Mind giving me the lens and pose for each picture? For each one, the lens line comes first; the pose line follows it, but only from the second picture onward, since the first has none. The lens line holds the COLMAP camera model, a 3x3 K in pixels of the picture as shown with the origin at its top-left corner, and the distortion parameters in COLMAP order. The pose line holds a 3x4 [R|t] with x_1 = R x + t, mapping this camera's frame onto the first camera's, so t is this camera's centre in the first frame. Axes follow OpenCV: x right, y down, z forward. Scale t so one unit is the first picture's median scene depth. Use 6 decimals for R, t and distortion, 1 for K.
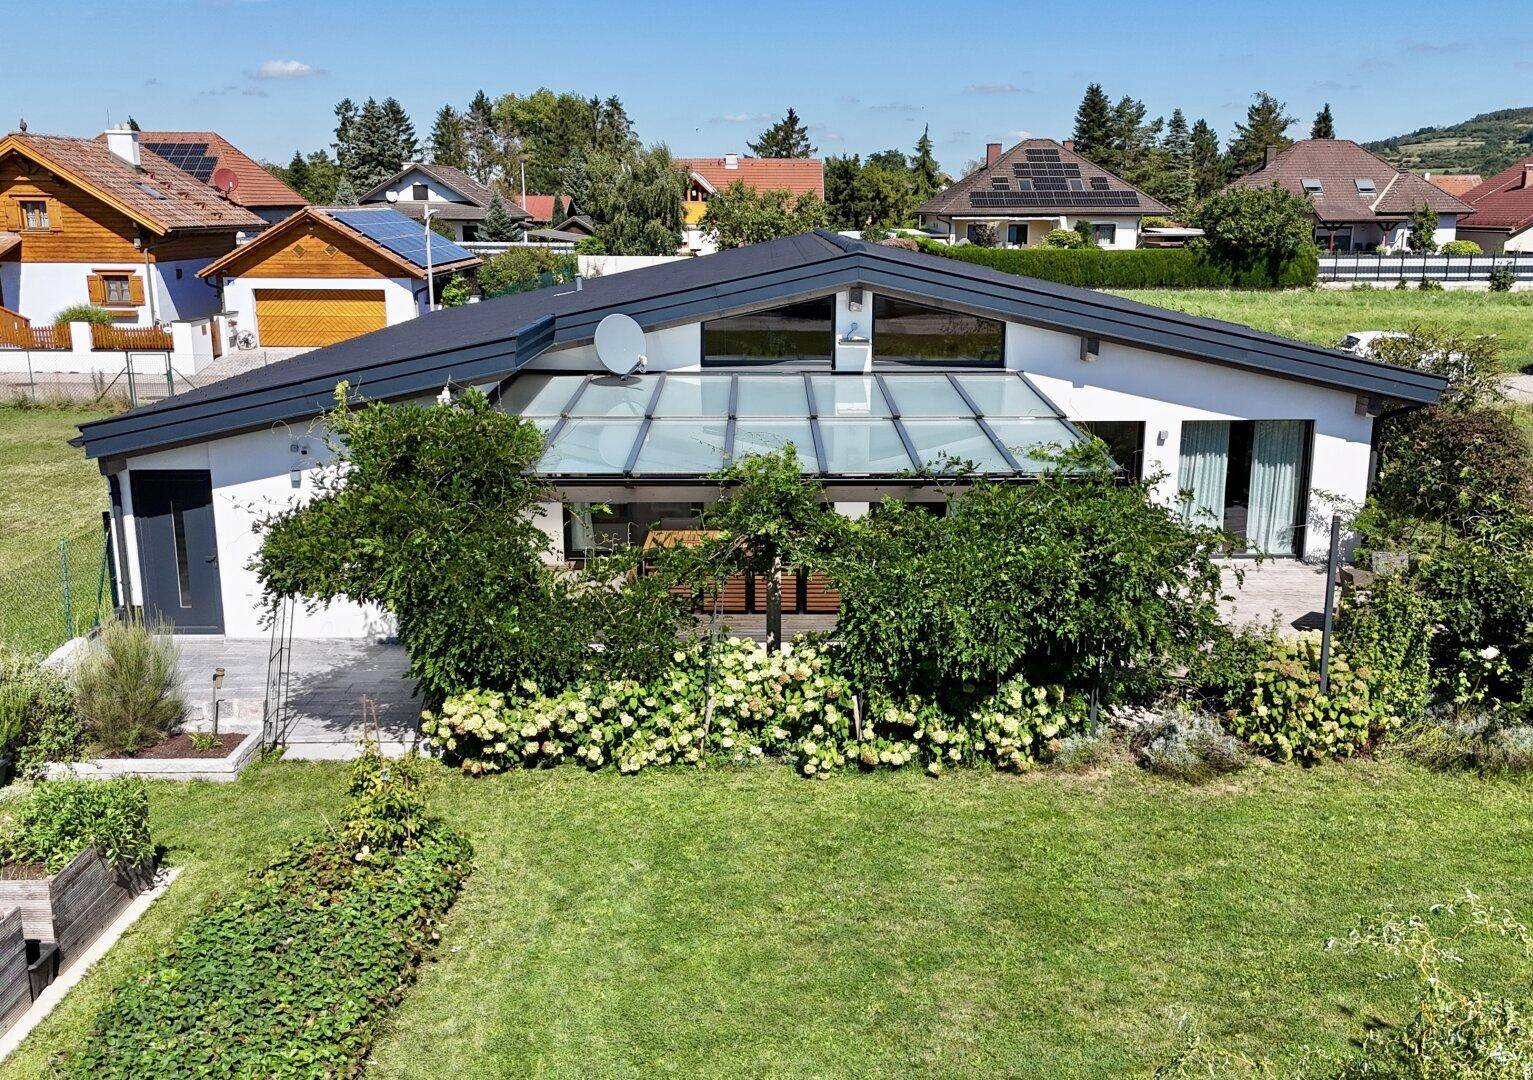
lens RADIAL K [[1386.4, 0, 803.5], [0, 1386.4, 540.0], [0, 0, 1]] dist [-0.011617, -0.004088]
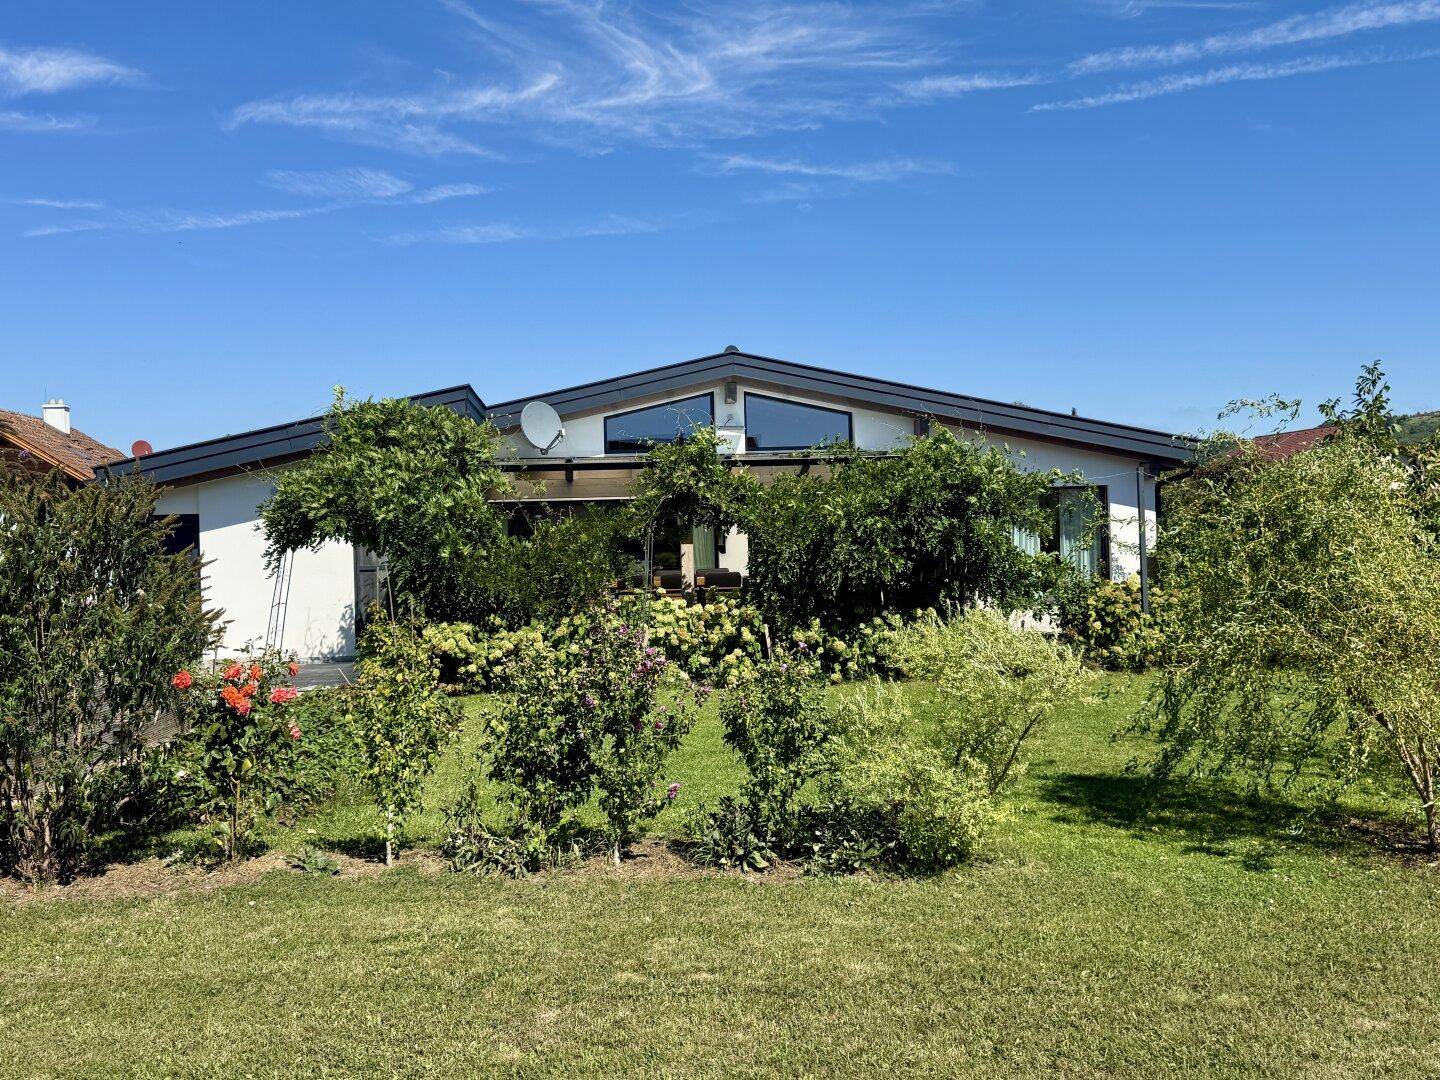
lens RADIAL K [[1269.8, 0, 720.0], [0, 1269.8, 540.0], [0, 0, 1]] dist [0.006190, 0.003557]
pose [[0.996882, -0.040611, 0.067660, -0.073735], [0.055508, 0.970302, -0.235442, 0.299617], [-0.056089, 0.238464, 0.969530, -0.084998]]
